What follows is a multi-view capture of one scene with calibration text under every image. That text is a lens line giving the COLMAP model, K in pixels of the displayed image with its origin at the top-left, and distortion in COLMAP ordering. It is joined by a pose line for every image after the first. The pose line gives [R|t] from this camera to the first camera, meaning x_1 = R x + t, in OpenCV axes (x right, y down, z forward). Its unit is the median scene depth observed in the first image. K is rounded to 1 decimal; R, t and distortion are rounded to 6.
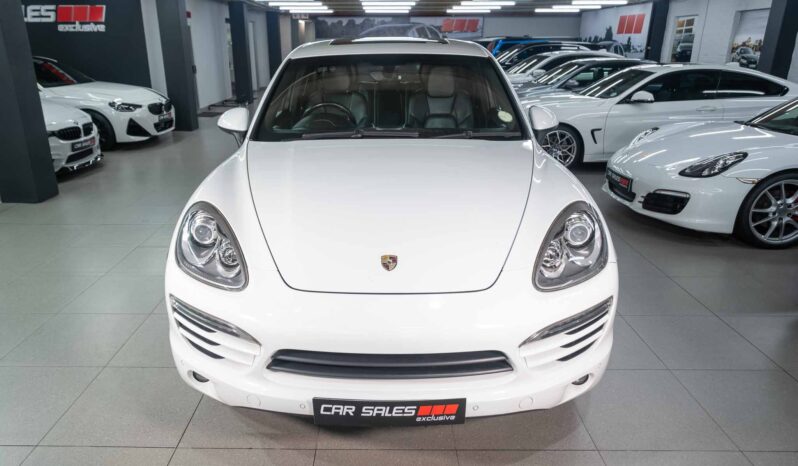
lens RADIAL K [[542.5, 0, 373.9], [0, 542.5, 237.3], [0, 0, 1]] dist [0.007456, -0.002861]
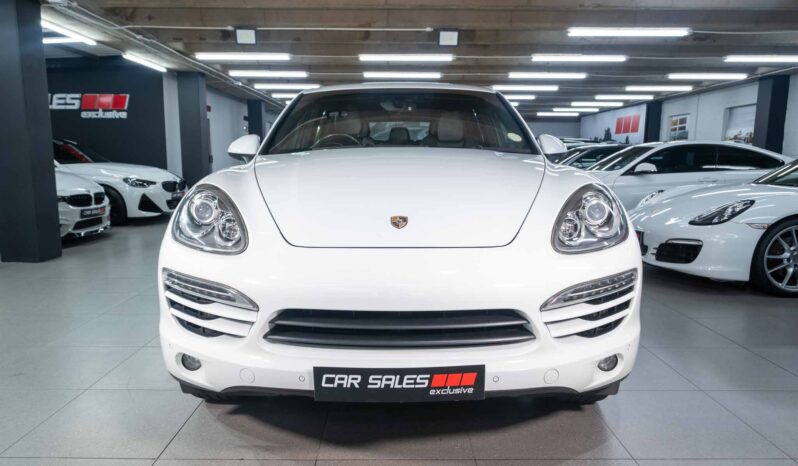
lens RADIAL K [[542.5, 0, 394.4], [0, 542.5, 240.4], [0, 0, 1]] dist [0.007456, -0.002861]
pose [[0.999845, 0.003917, 0.017194, 0.001657], [-0.000643, 0.982476, -0.186389, 0.105138], [-0.017622, 0.186349, 0.982326, 0.033599]]
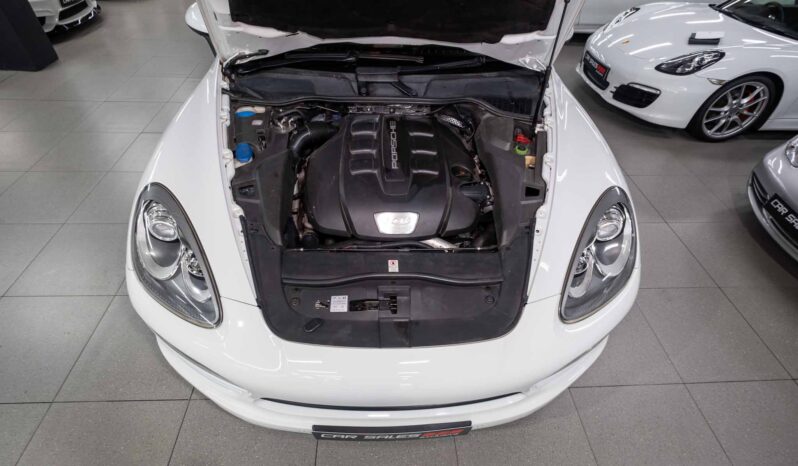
lens RADIAL K [[389.9, 0, 401.1], [0, 389.9, 241.5], [0, 0, 1]] dist [-0.005871, -0.000777]
pose [[0.996649, -0.012866, 0.080784, -0.004007], [-0.021888, 0.909600, 0.414908, -0.117271], [-0.078820, -0.415285, 0.906270, 0.211564]]
